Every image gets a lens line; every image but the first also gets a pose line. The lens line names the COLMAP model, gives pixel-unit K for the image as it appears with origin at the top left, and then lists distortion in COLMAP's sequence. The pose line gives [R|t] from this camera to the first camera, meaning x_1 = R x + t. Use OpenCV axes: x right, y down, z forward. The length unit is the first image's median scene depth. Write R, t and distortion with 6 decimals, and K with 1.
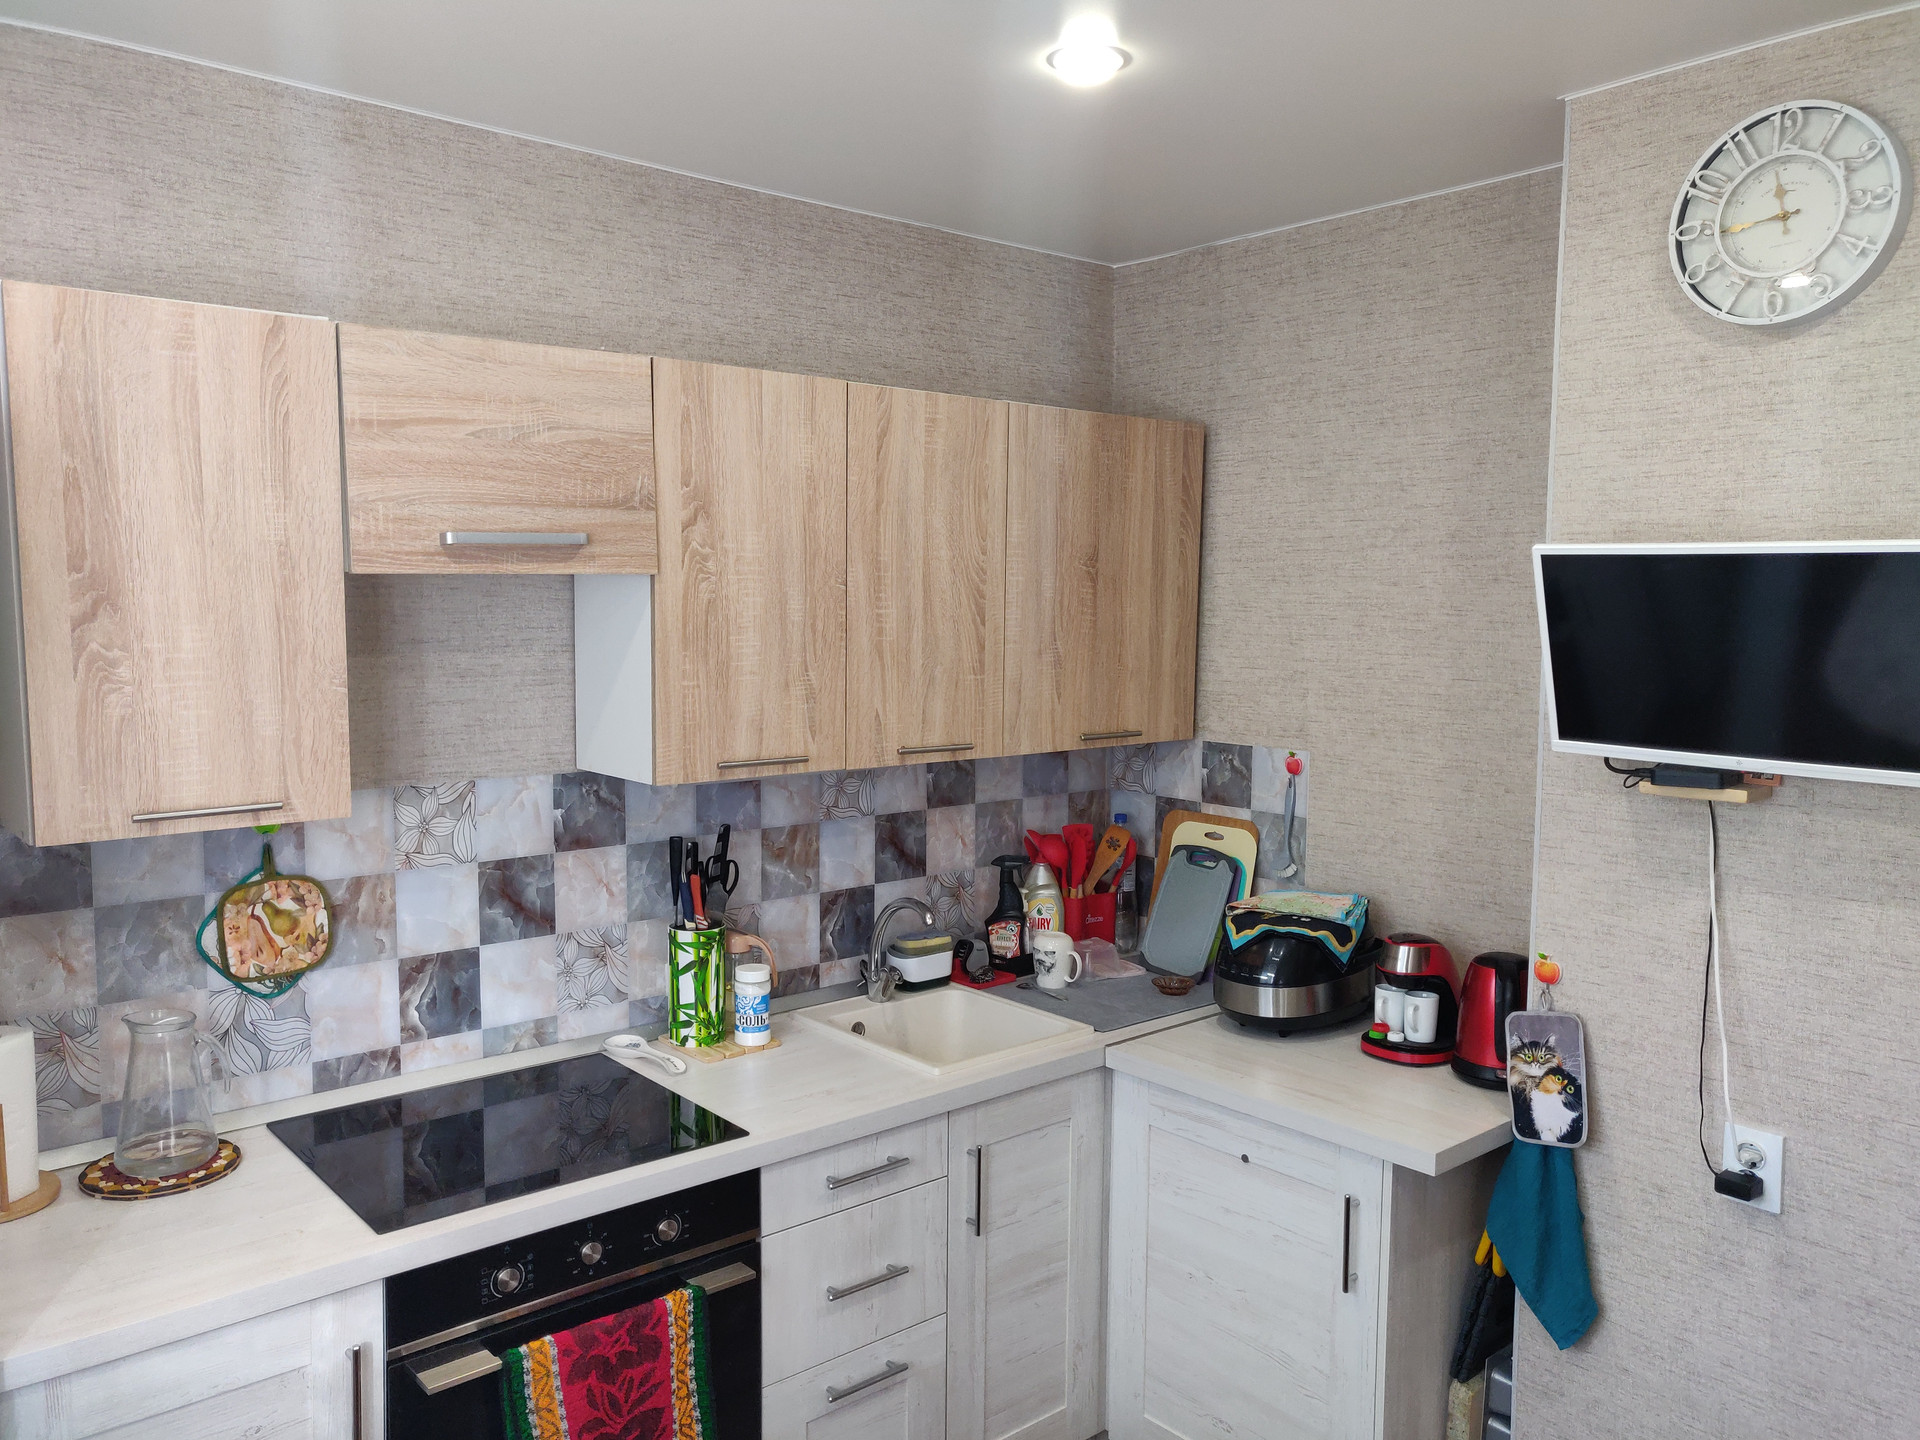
lens RADIAL K [[1448.9, 0, 960.0], [0, 1448.9, 720.0], [0, 0, 1]] dist [0.009409, 0.002245]
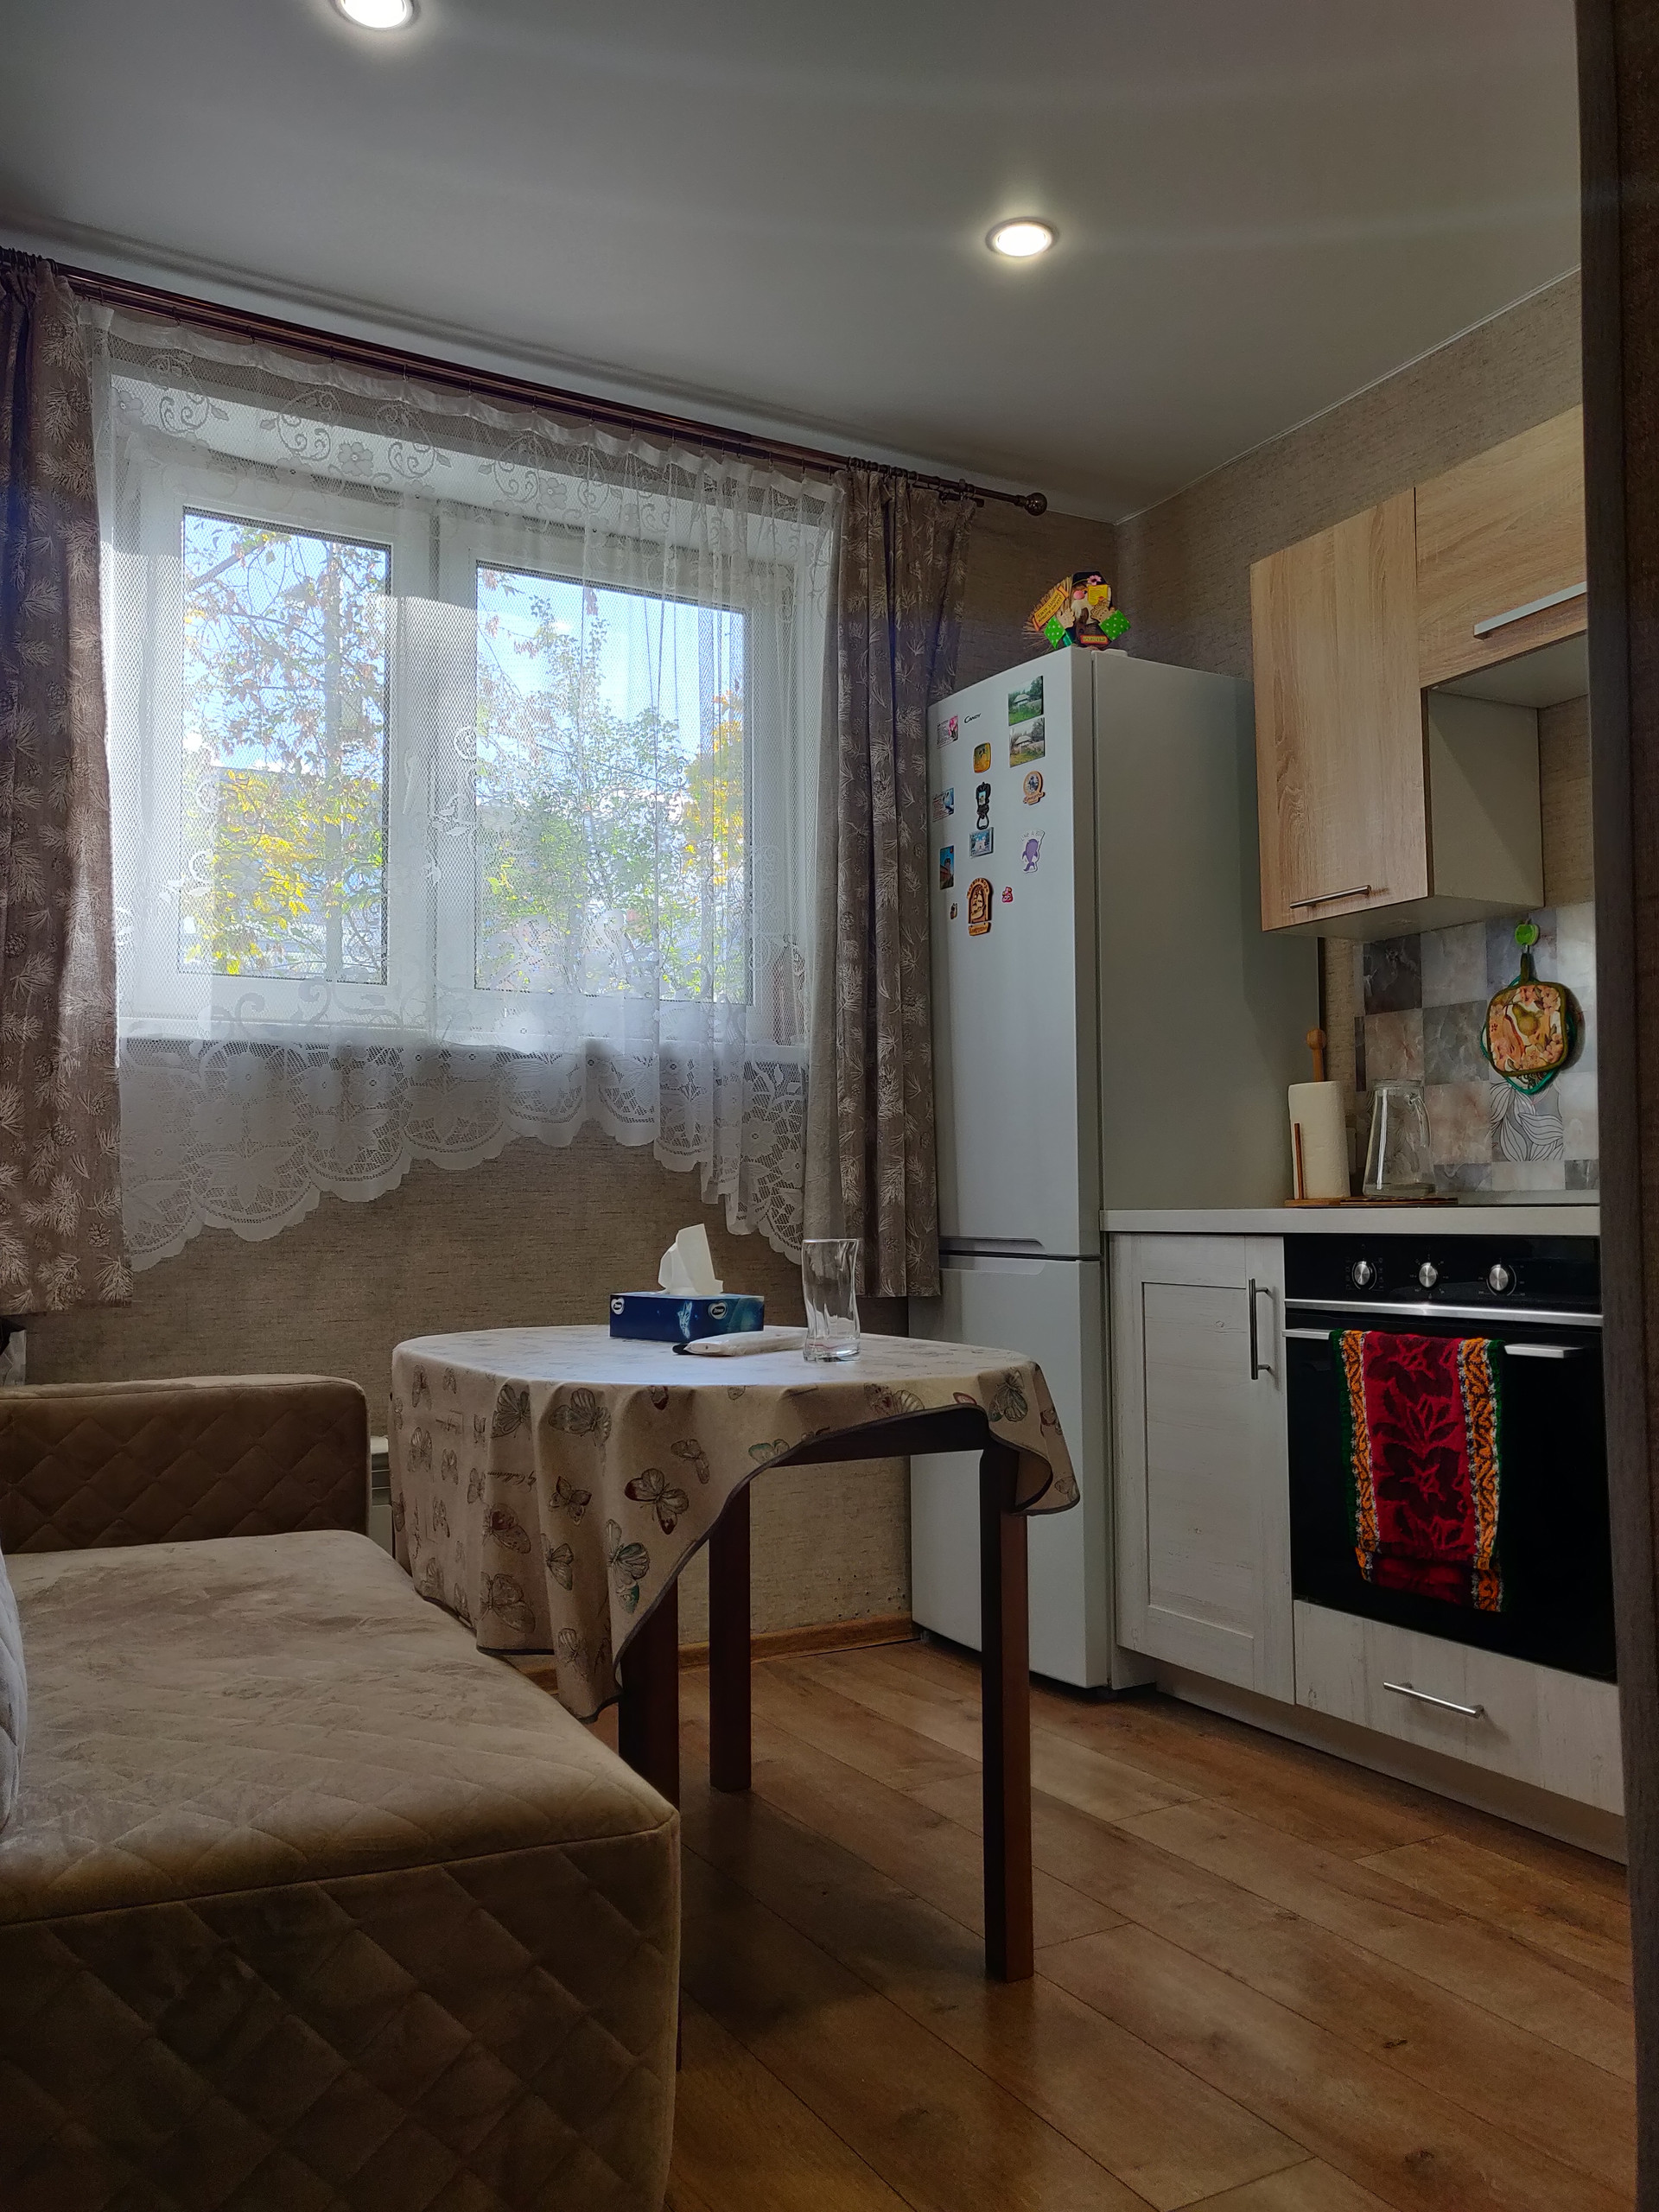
lens RADIAL K [[1669.3, 0, 829.5], [0, 1669.3, 1106.0], [0, 0, 1]] dist [0.009409, 0.002245]
pose [[-0.202114, -0.064776, -0.977218, 0.911978], [-0.077483, 0.995740, -0.049979, 0.316850], [0.976292, 0.065616, -0.206272, 0.768787]]
